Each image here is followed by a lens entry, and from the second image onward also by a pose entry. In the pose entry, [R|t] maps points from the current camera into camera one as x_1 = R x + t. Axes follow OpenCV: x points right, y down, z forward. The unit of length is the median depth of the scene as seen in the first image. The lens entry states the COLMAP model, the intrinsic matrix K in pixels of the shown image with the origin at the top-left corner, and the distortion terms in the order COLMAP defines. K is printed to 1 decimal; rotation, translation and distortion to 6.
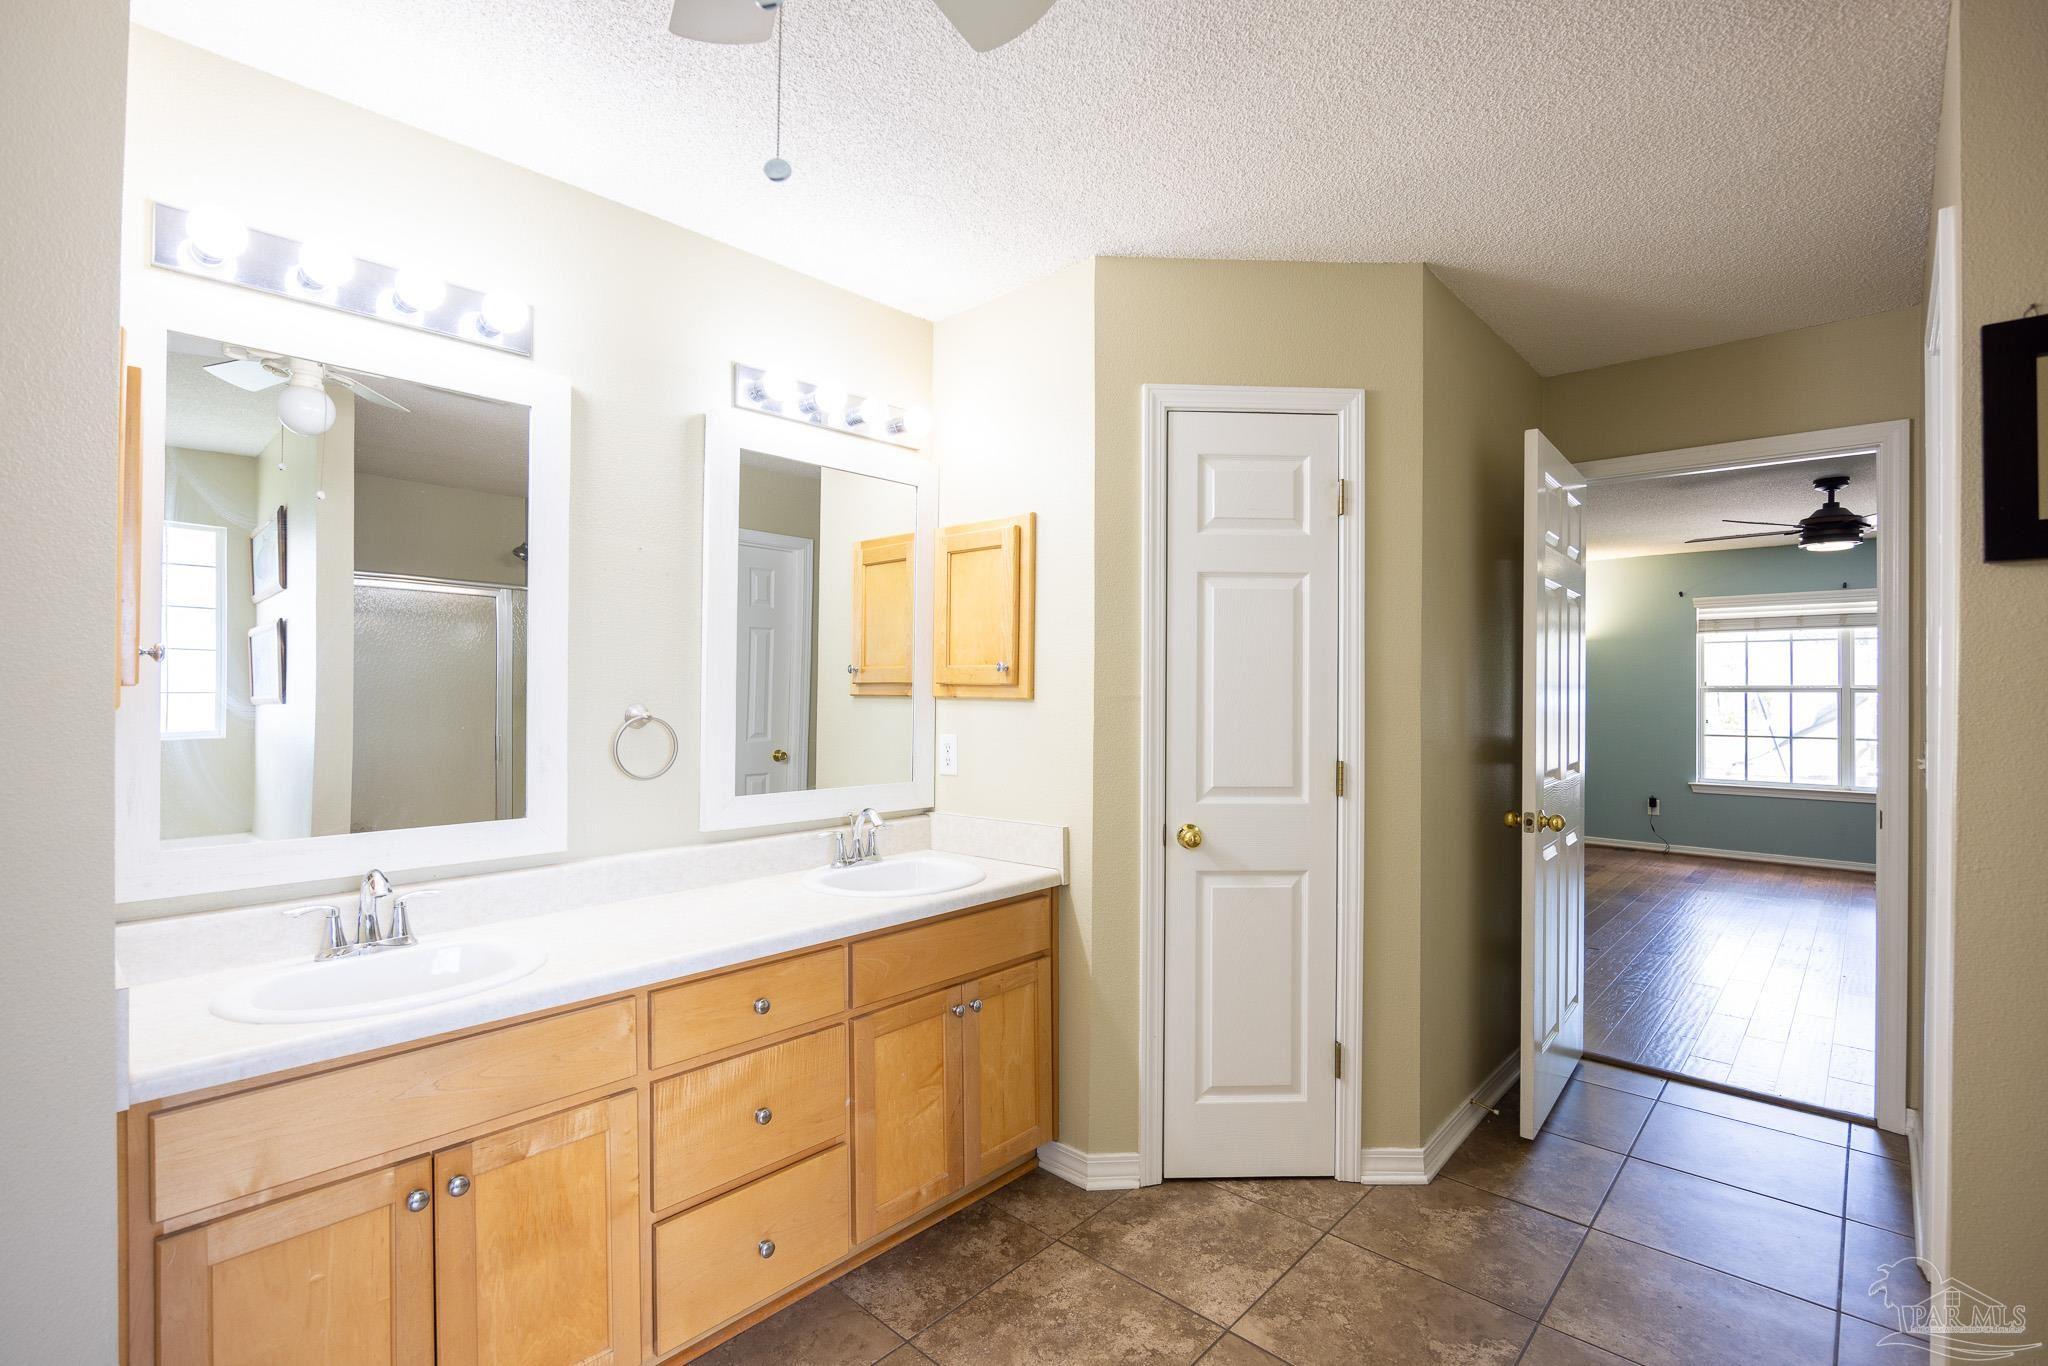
lens RADIAL K [[907.8, 0, 1024.0], [0, 907.8, 683.0], [0, 0, 1]] dist [-0.046918, -0.000229]
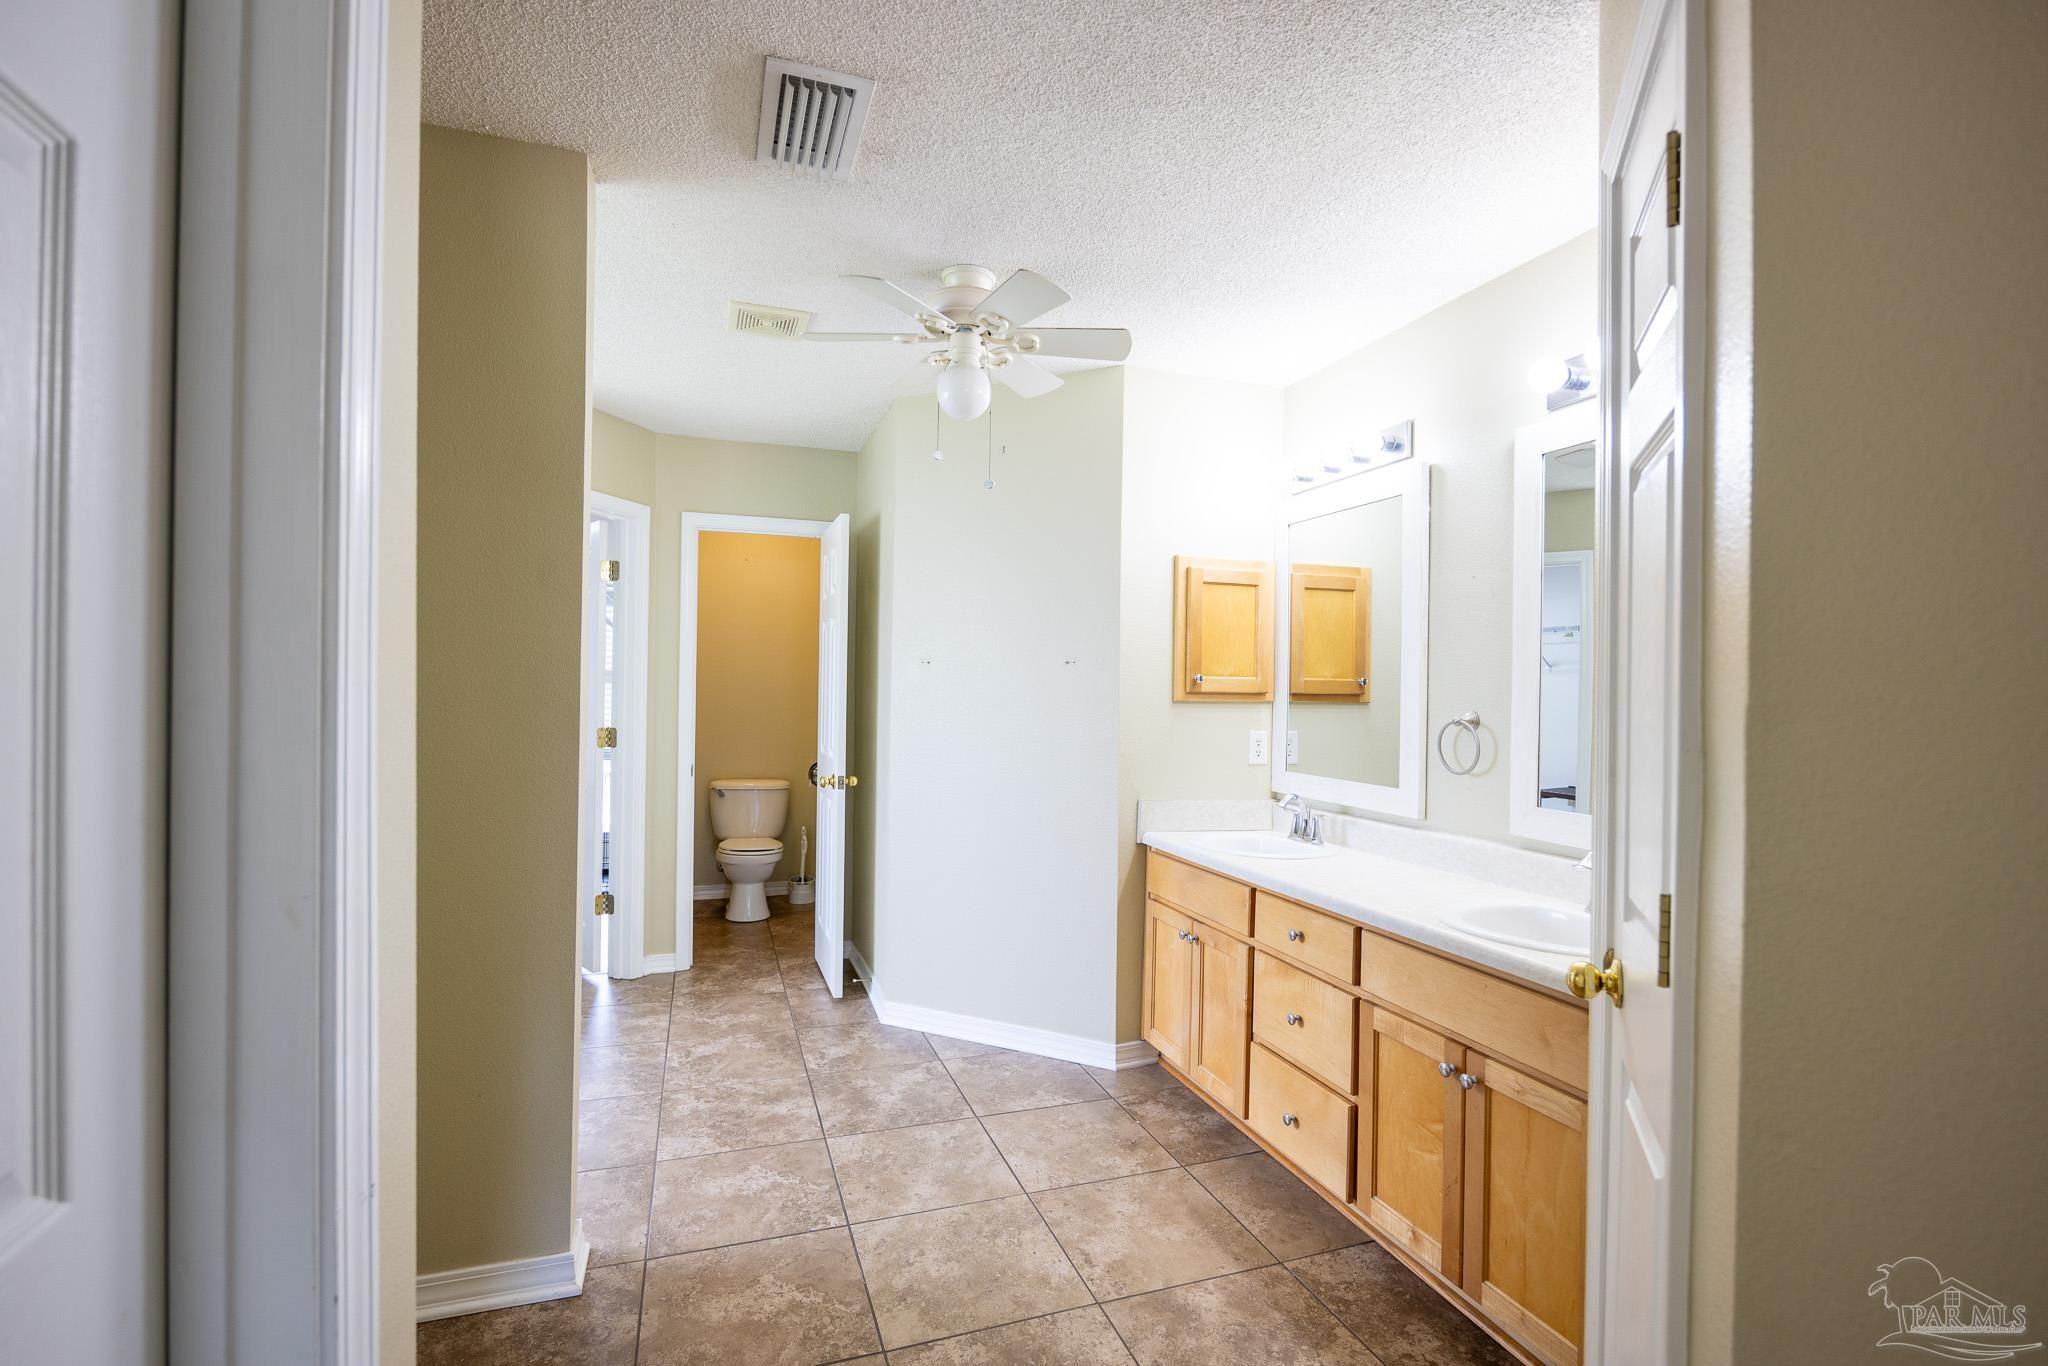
lens RADIAL K [[894.3, 0, 1014.5], [0, 894.3, 683.9], [0, 0, 1]] dist [-0.007504, -0.000724]
pose [[-0.468504, -0.006623, -0.883437, 0.977571], [-0.008495, 0.999959, -0.002992, -0.003623], [0.883421, 0.006103, -0.468541, 1.133039]]
